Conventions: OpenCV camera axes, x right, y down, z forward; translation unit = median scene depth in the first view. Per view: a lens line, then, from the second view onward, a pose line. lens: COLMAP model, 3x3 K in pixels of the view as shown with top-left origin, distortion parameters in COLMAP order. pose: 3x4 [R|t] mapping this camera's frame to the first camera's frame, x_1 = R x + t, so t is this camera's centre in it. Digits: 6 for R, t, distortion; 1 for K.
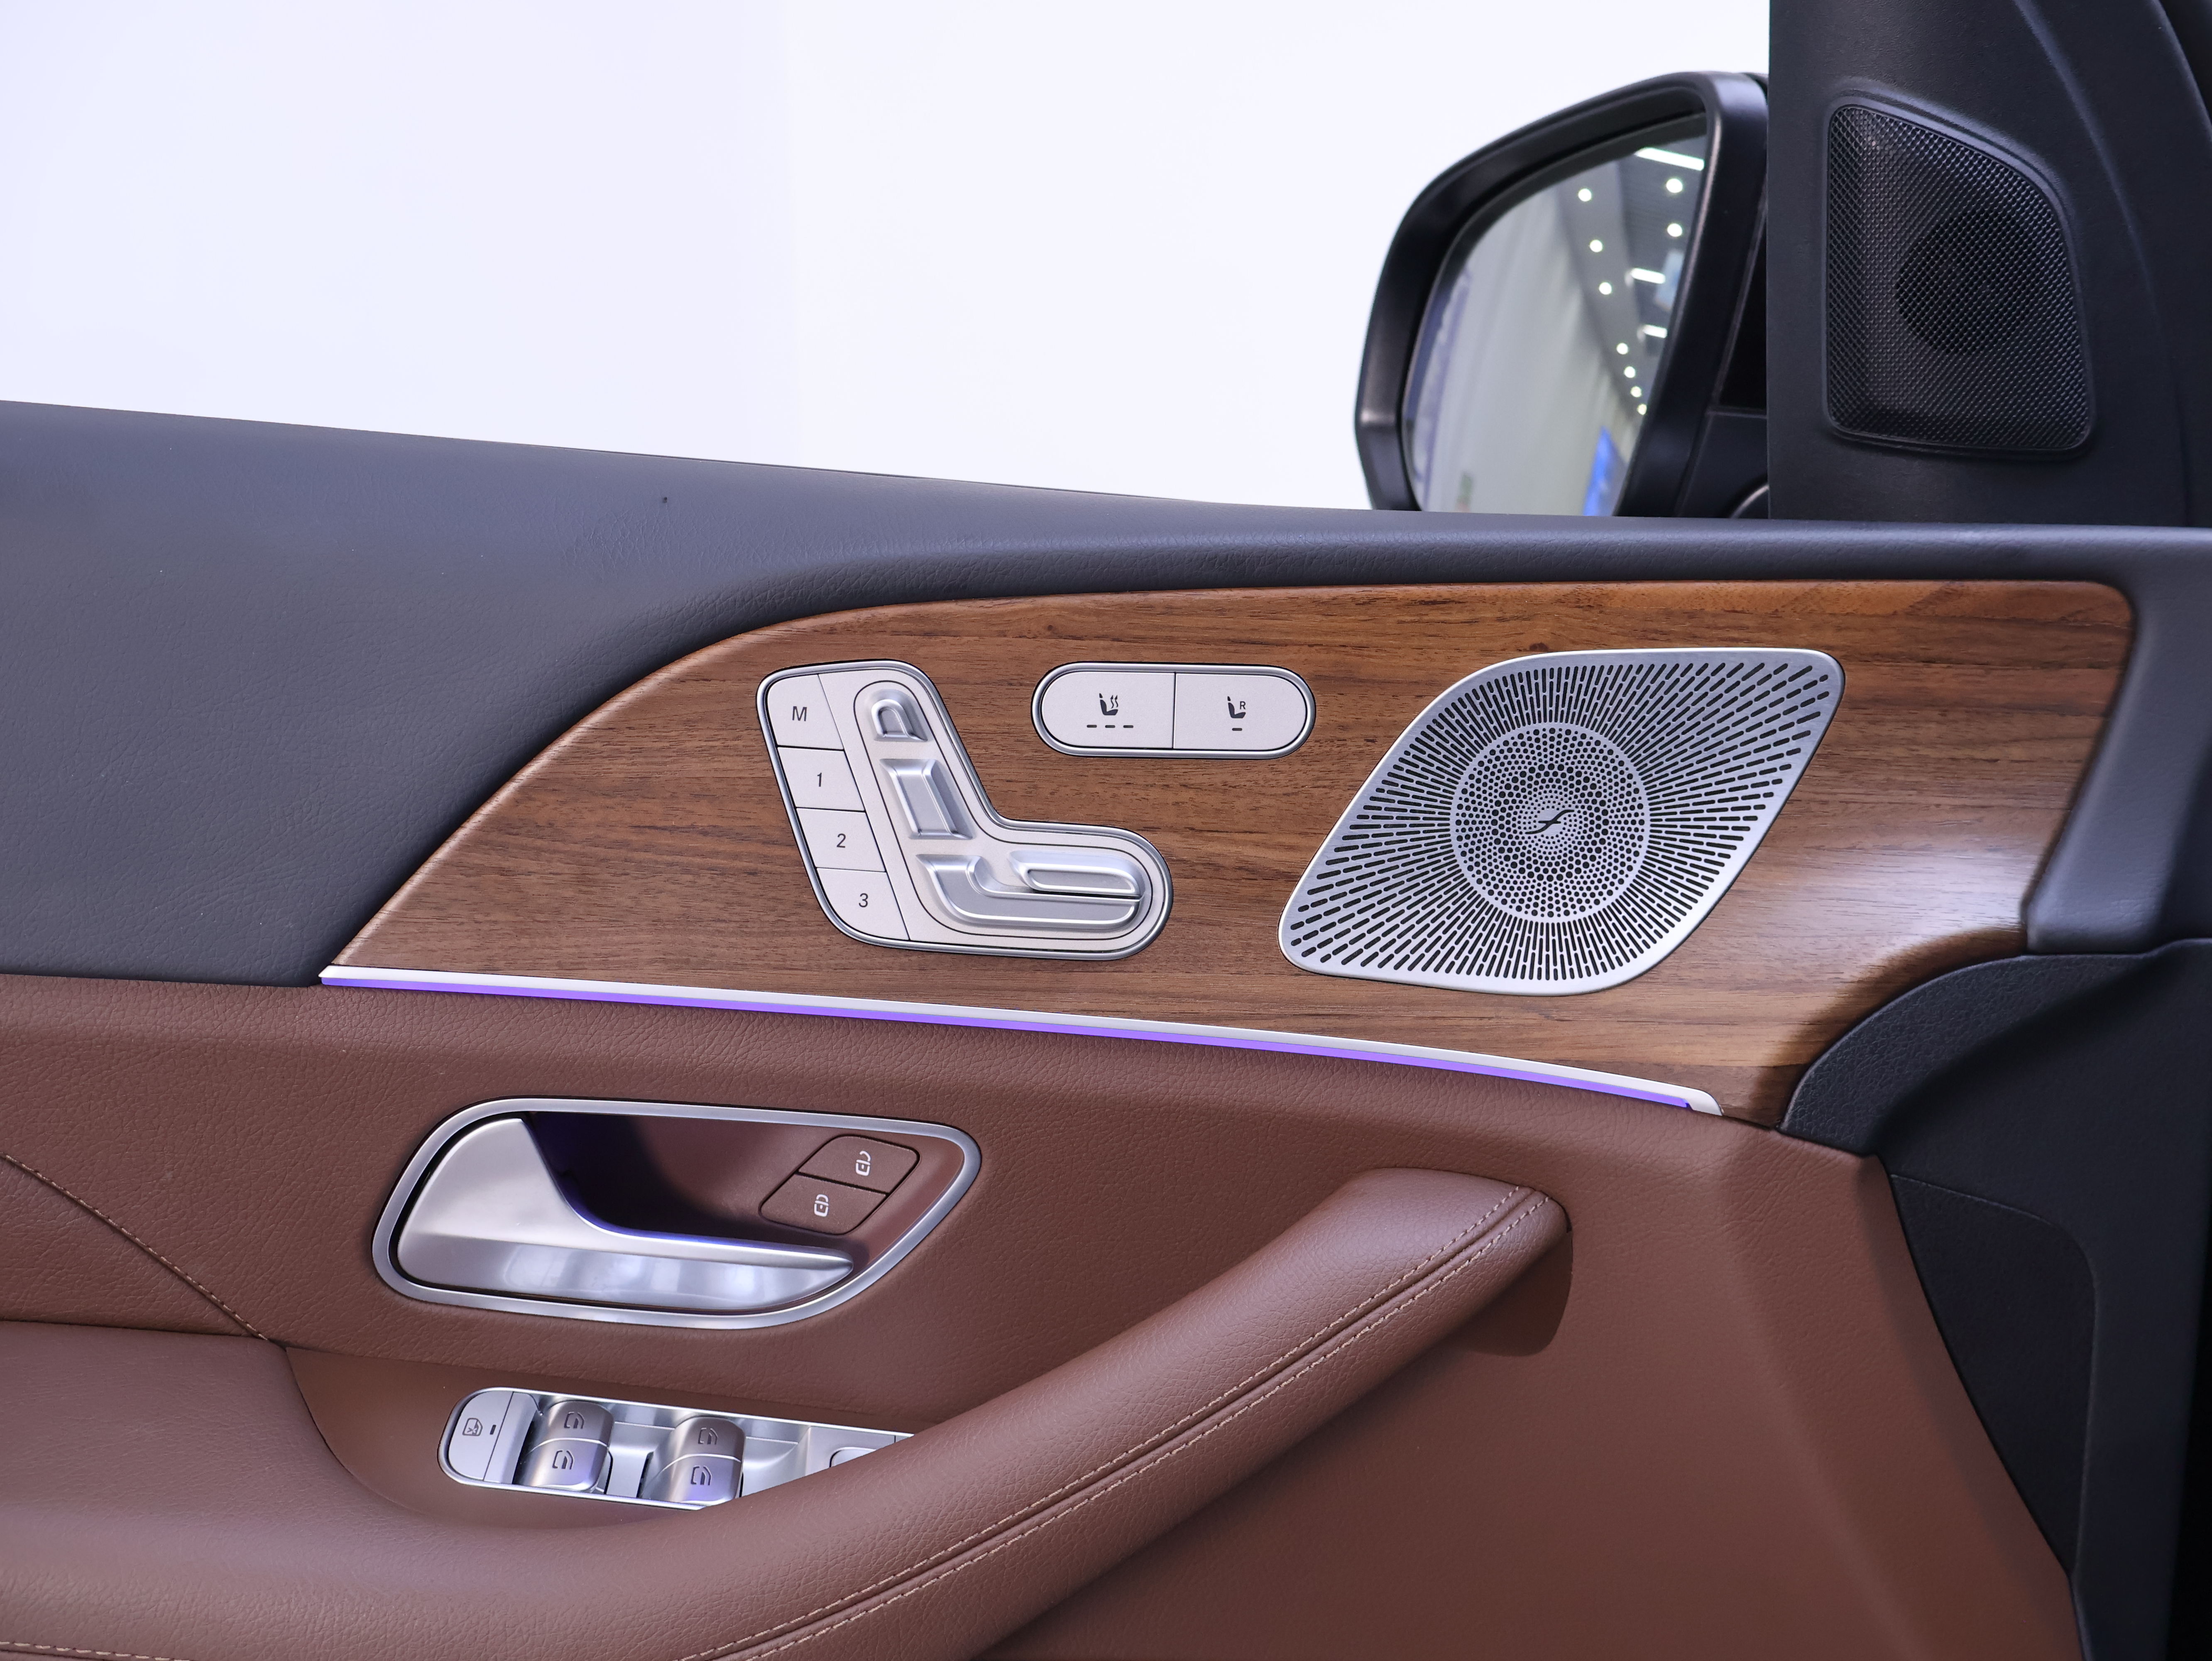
lens RADIAL K [[2056.5, 0, 1067.4], [0, 2056.5, 824.3], [0, 0, 1]] dist [-0.001095, 0.017895]
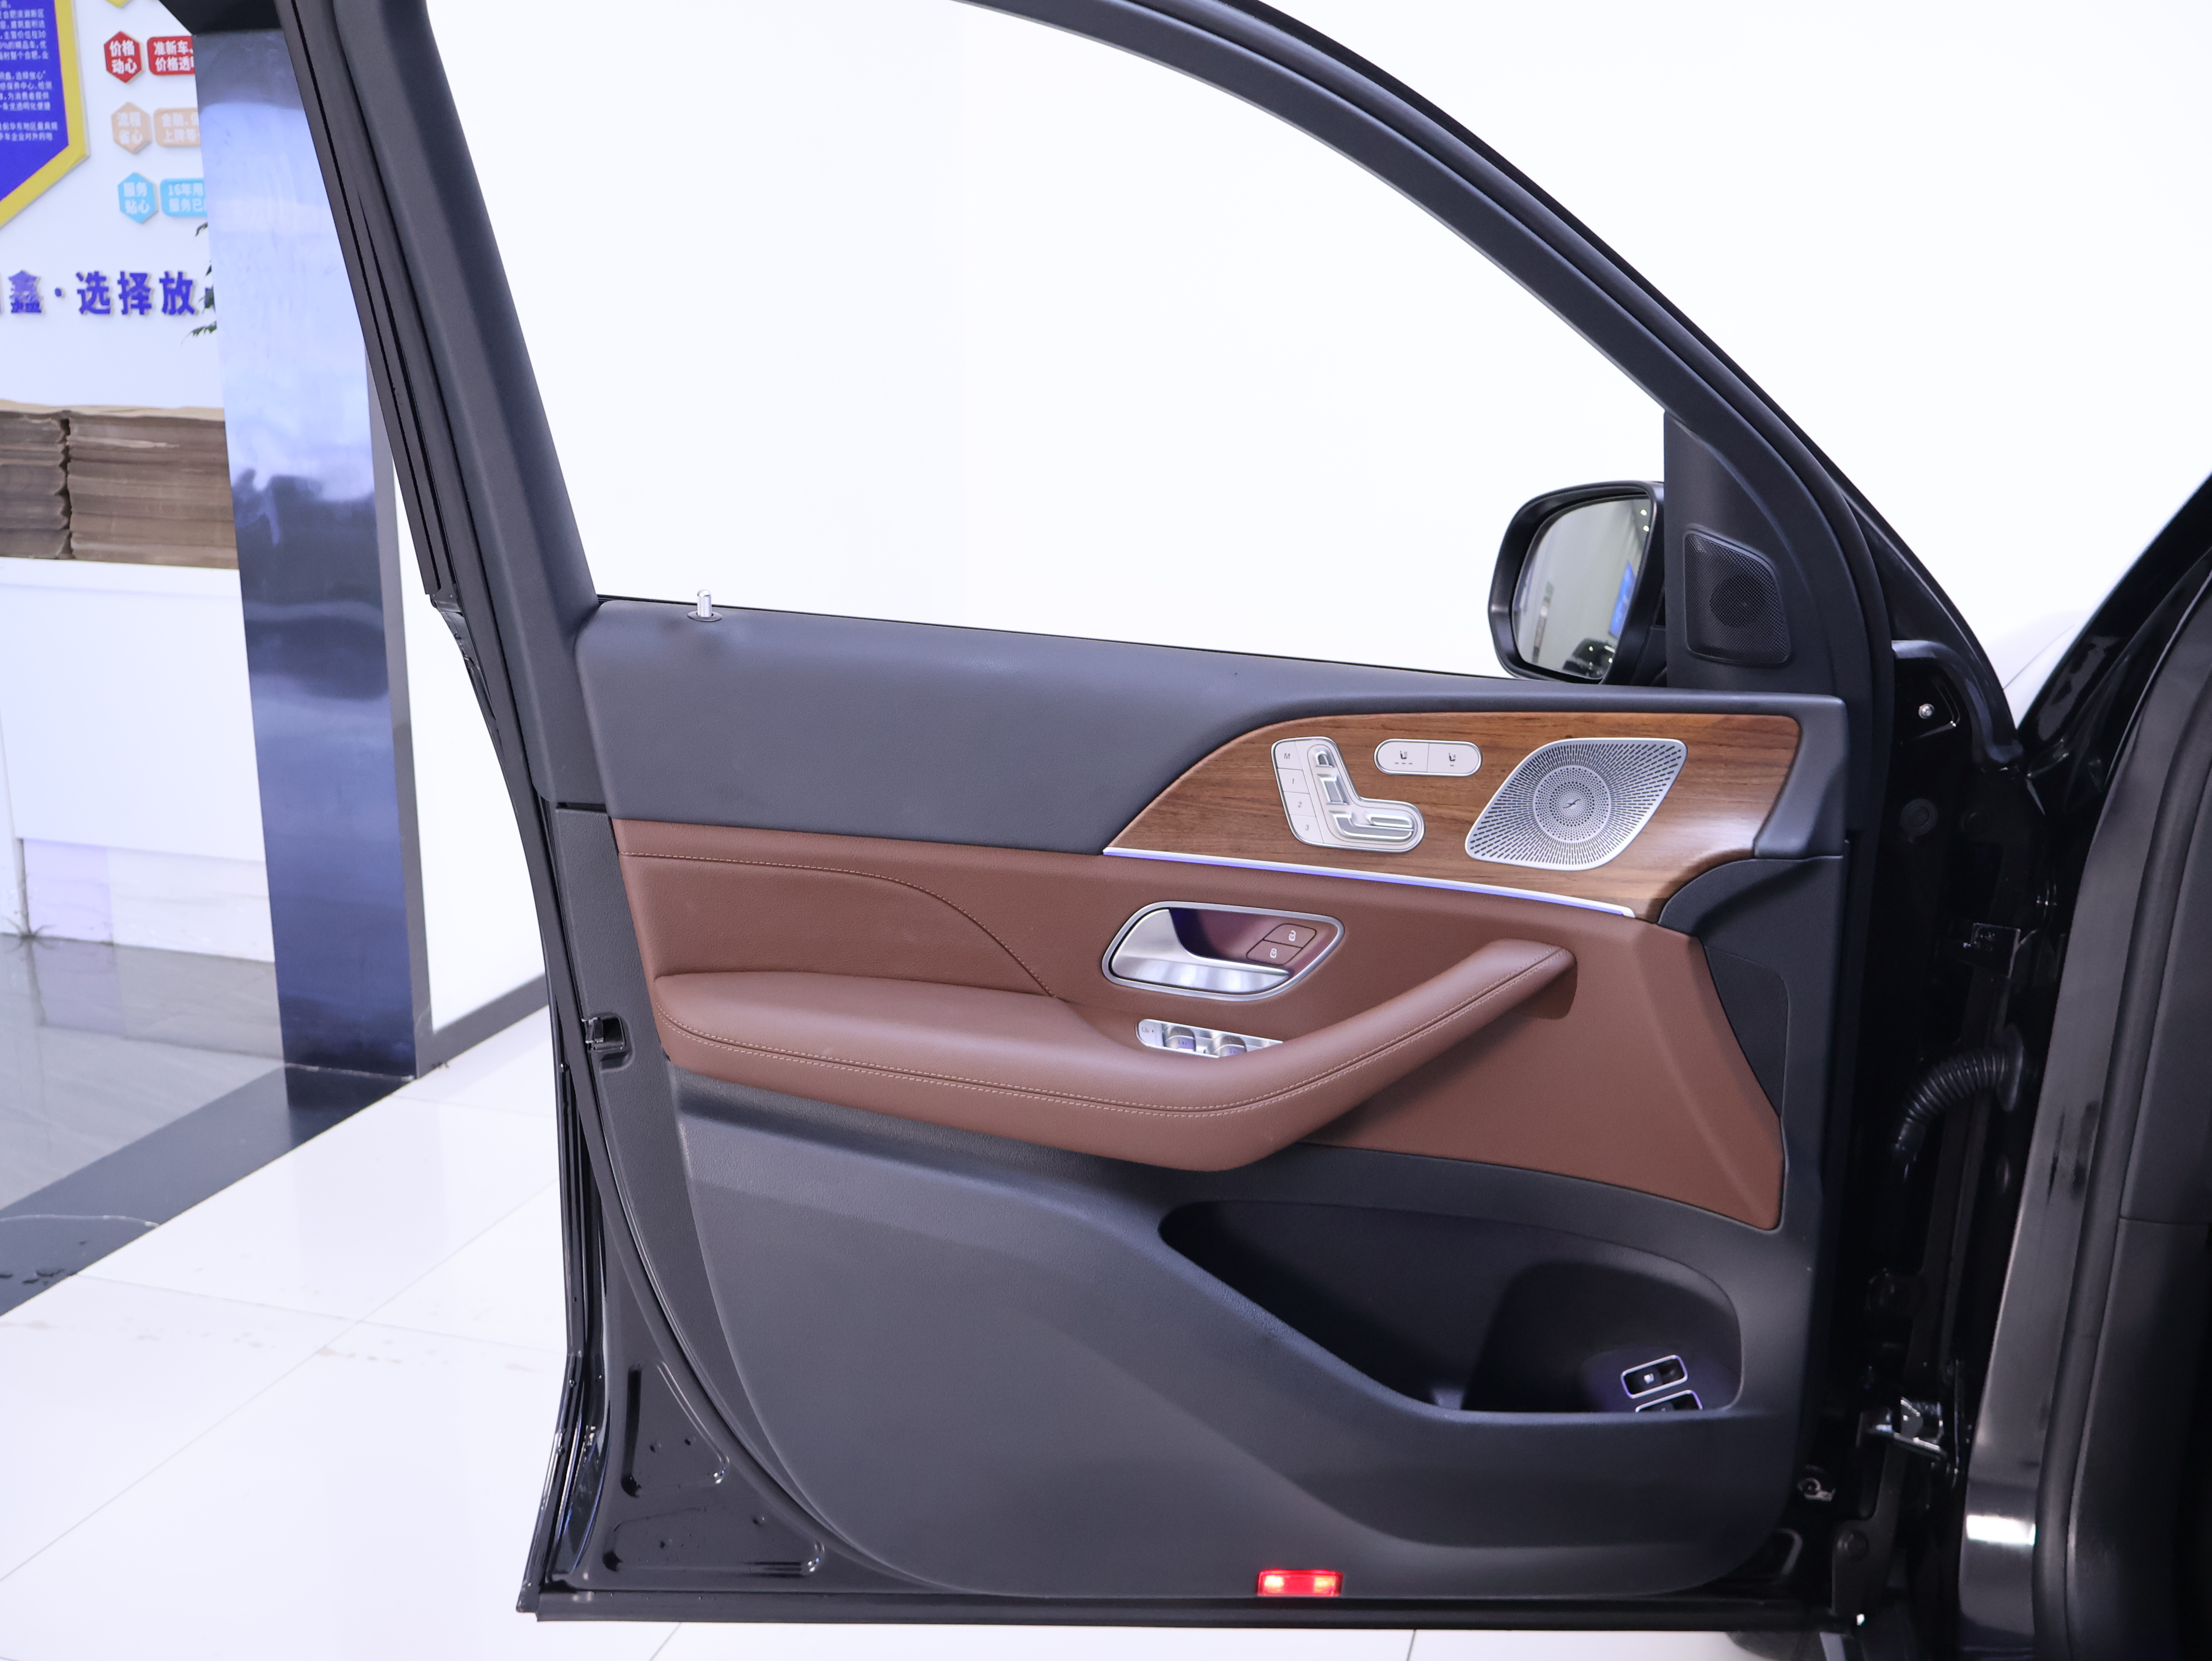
lens RADIAL K [[1757.1, 0, 1135.4], [0, 1757.1, 829.1], [0, 0, 1]] dist [0.000938, -0.000009]
pose [[0.999277, 0.023210, -0.030121, -0.249225], [-0.022989, 0.999706, 0.007670, 0.026486], [0.030290, -0.006972, 0.999517, -1.238786]]
